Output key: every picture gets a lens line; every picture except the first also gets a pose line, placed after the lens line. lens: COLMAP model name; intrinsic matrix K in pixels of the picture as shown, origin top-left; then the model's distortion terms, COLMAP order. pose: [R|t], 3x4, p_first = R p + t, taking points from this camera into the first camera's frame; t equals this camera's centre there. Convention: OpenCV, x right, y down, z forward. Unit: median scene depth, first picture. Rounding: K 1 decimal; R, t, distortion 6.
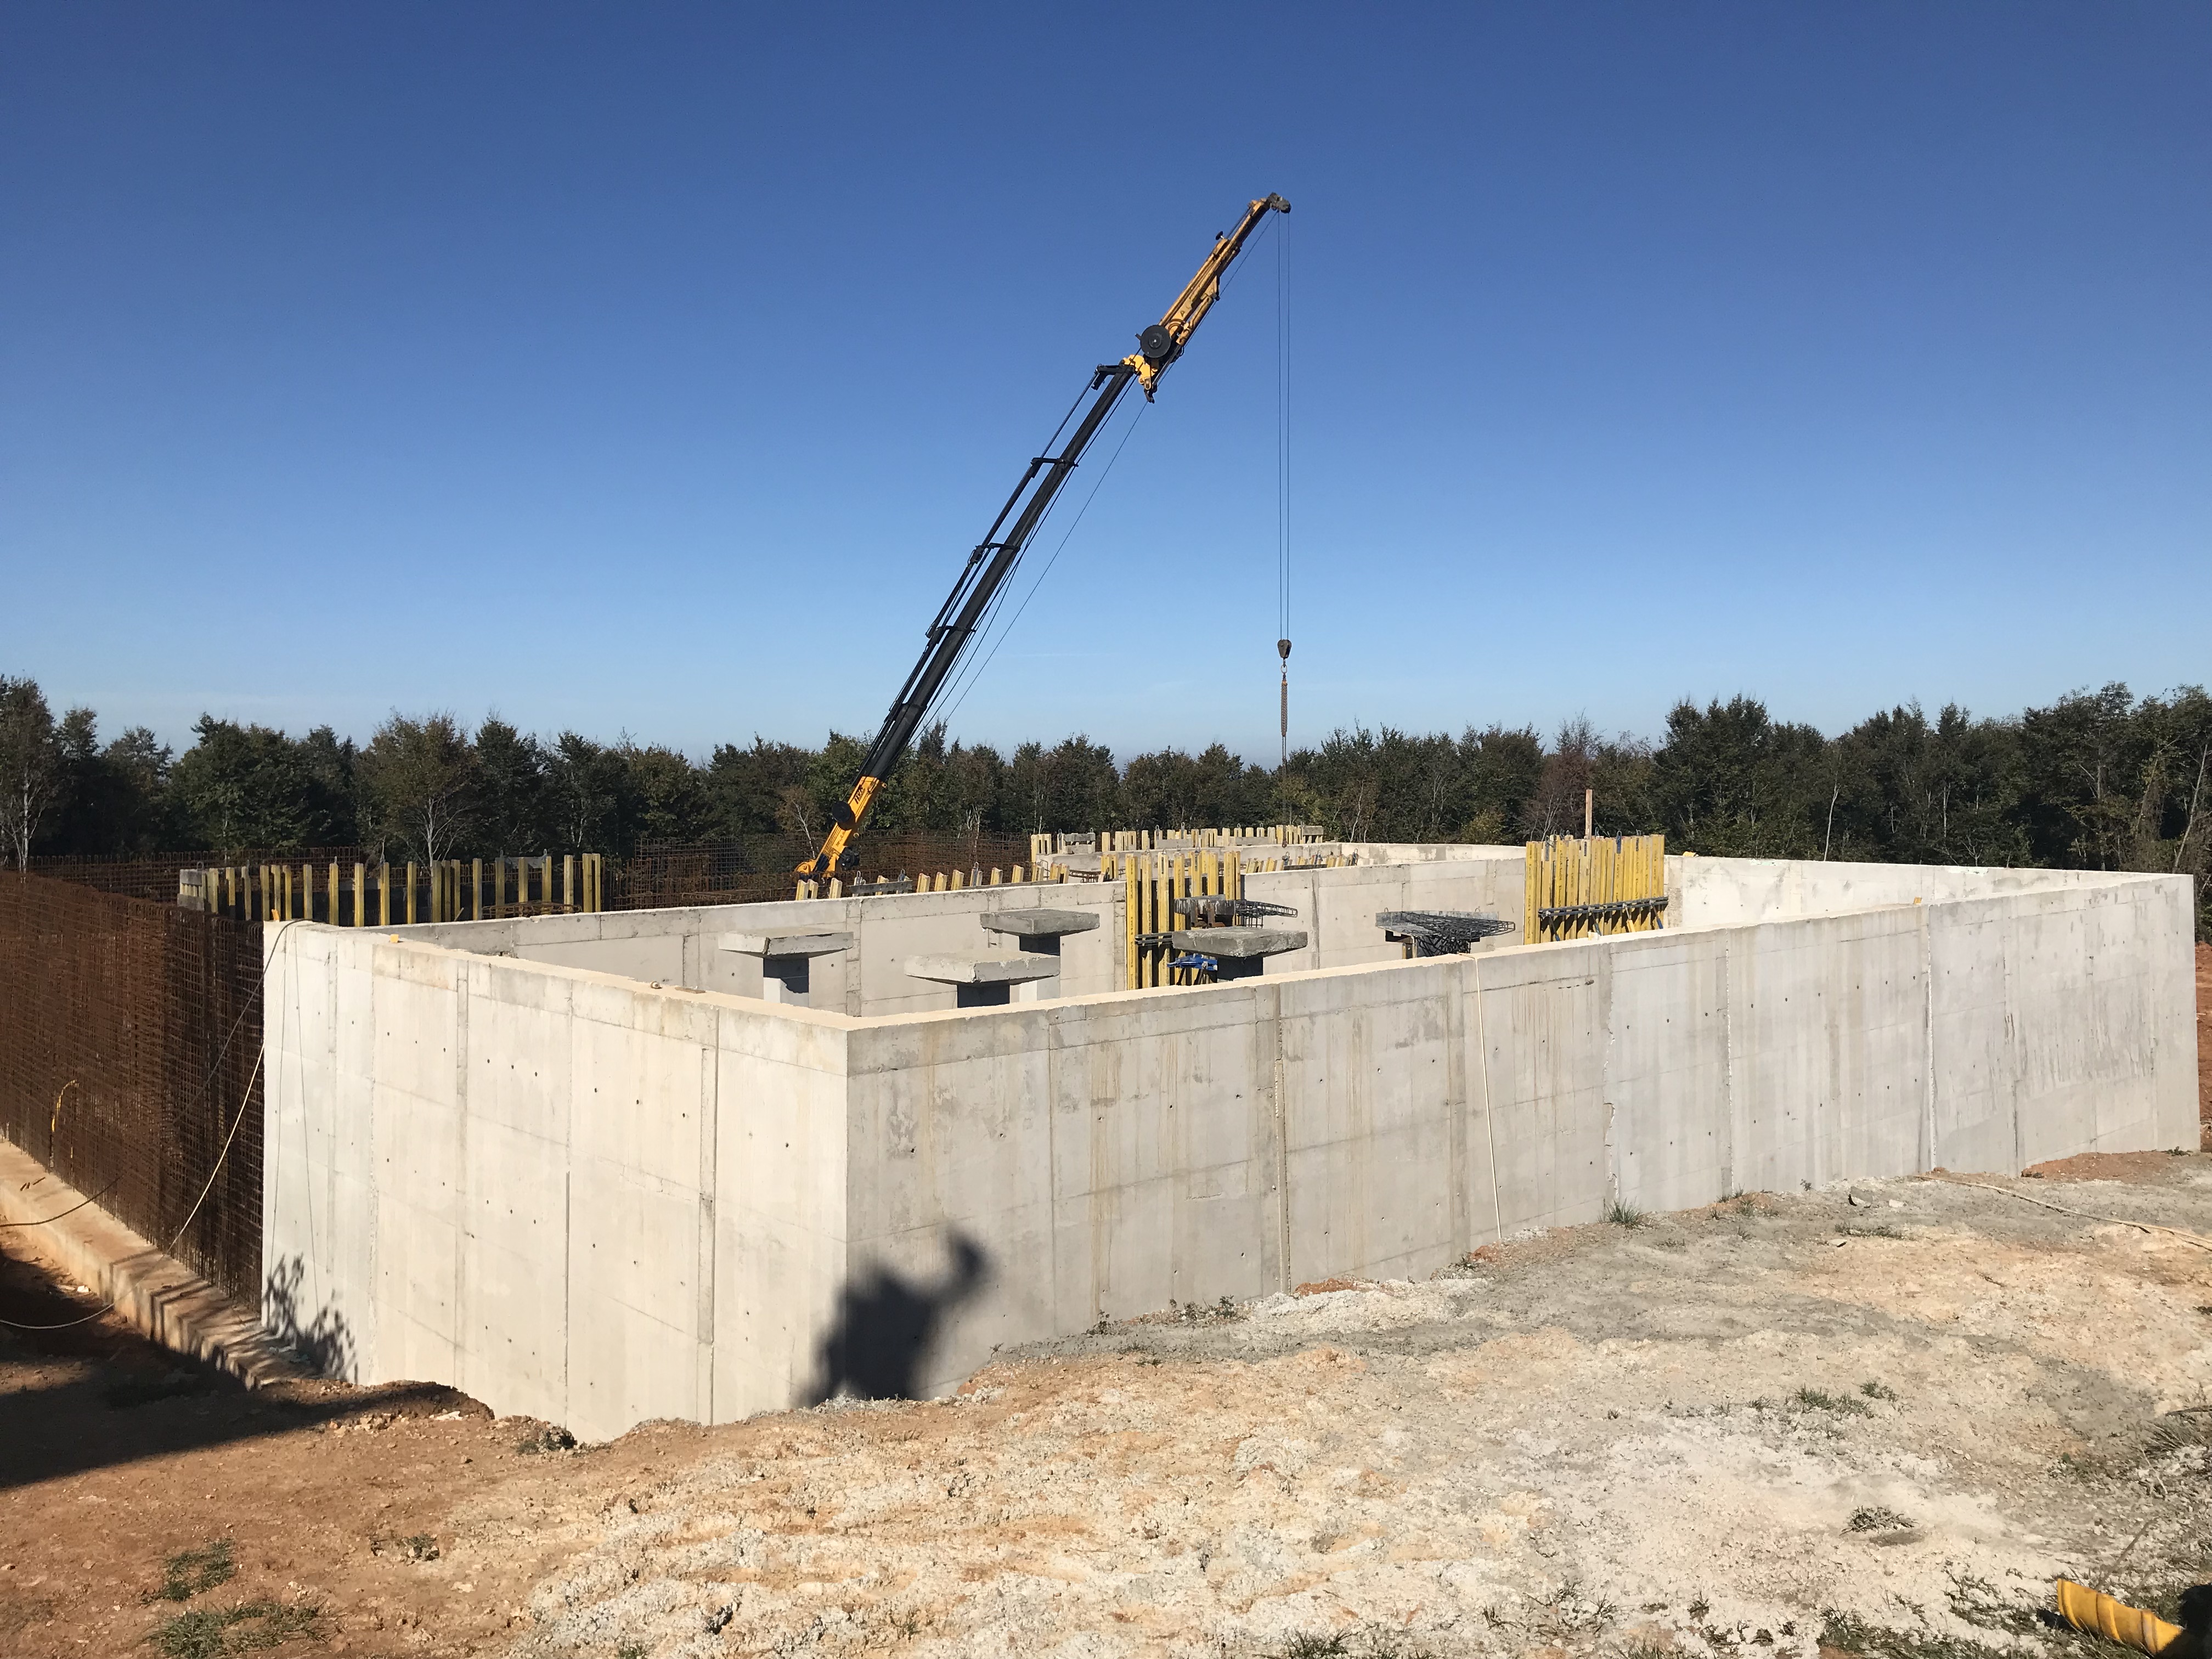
lens RADIAL K [[1804.2, 0, 1106.0], [0, 1804.2, 829.5], [0, 0, 1]] dist [0.083551, -0.160892]
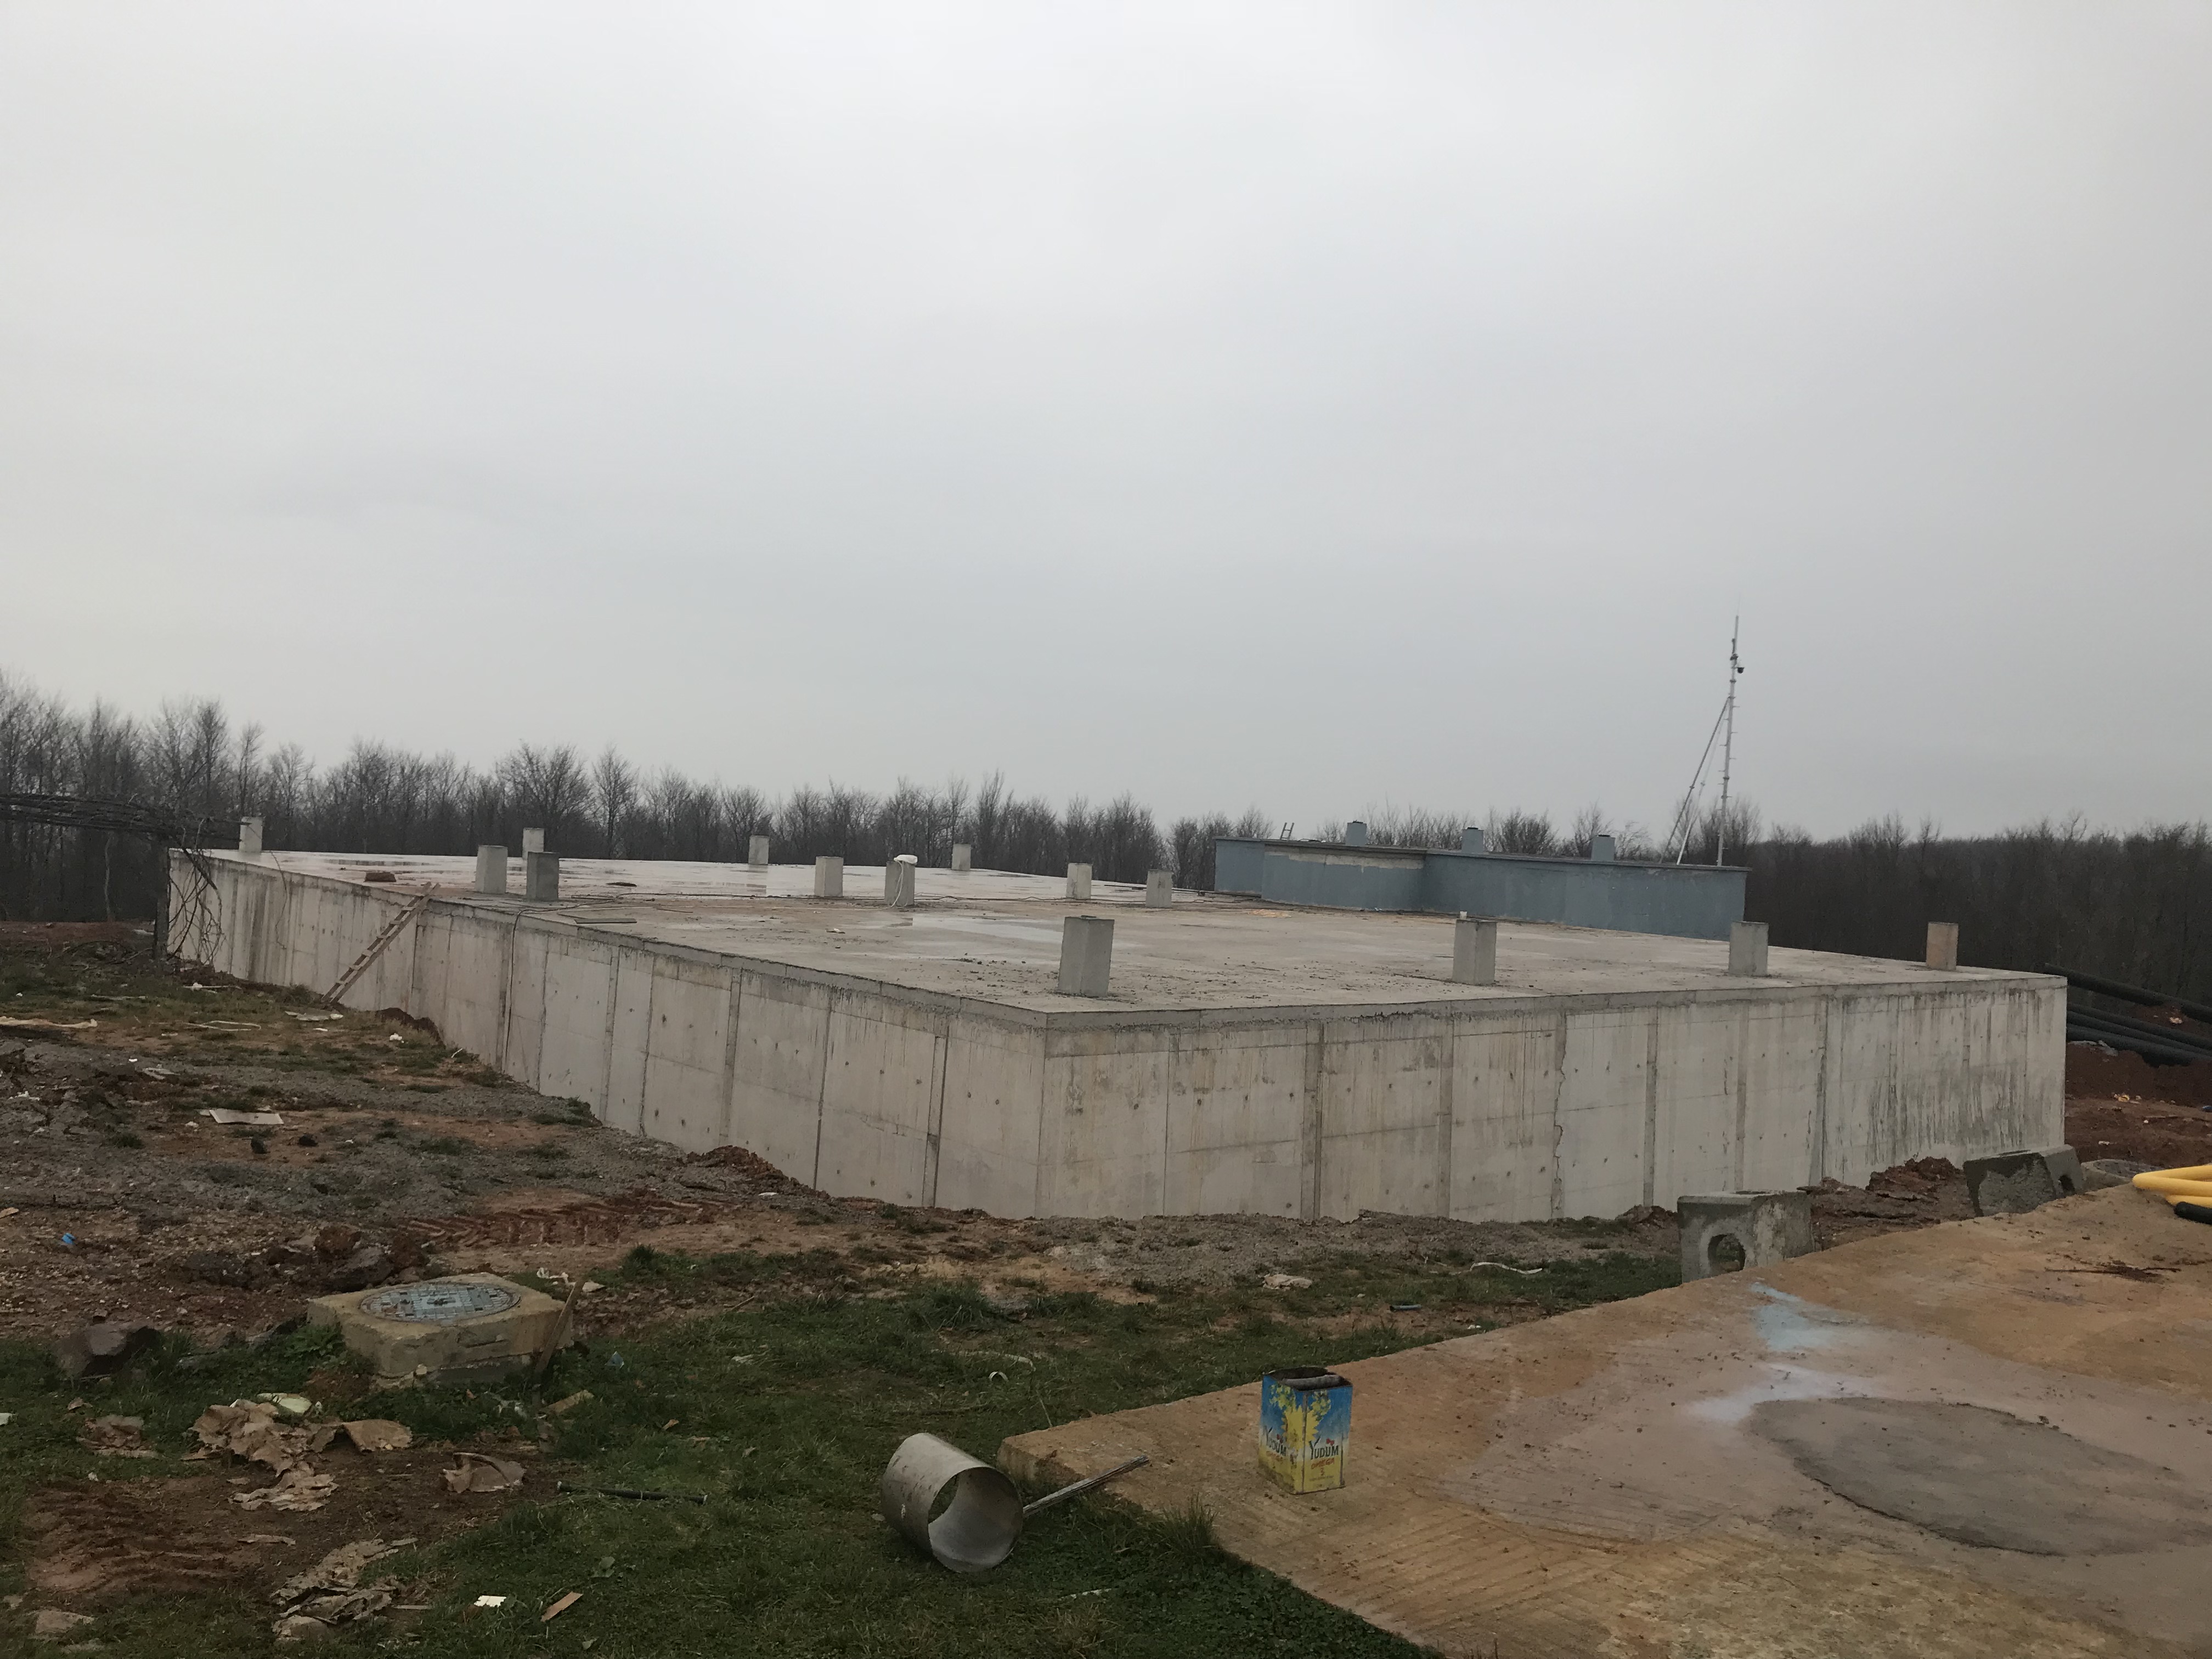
lens RADIAL K [[1820.4, 0, 1088.2], [0, 1820.4, 824.5], [0, 0, 1]] dist [0.012258, 0.007637]
pose [[0.998038, 0.057763, -0.024174, -0.058324], [-0.058486, 0.997827, -0.030353, -0.012359], [0.022368, 0.031708, 0.999247, -0.406577]]
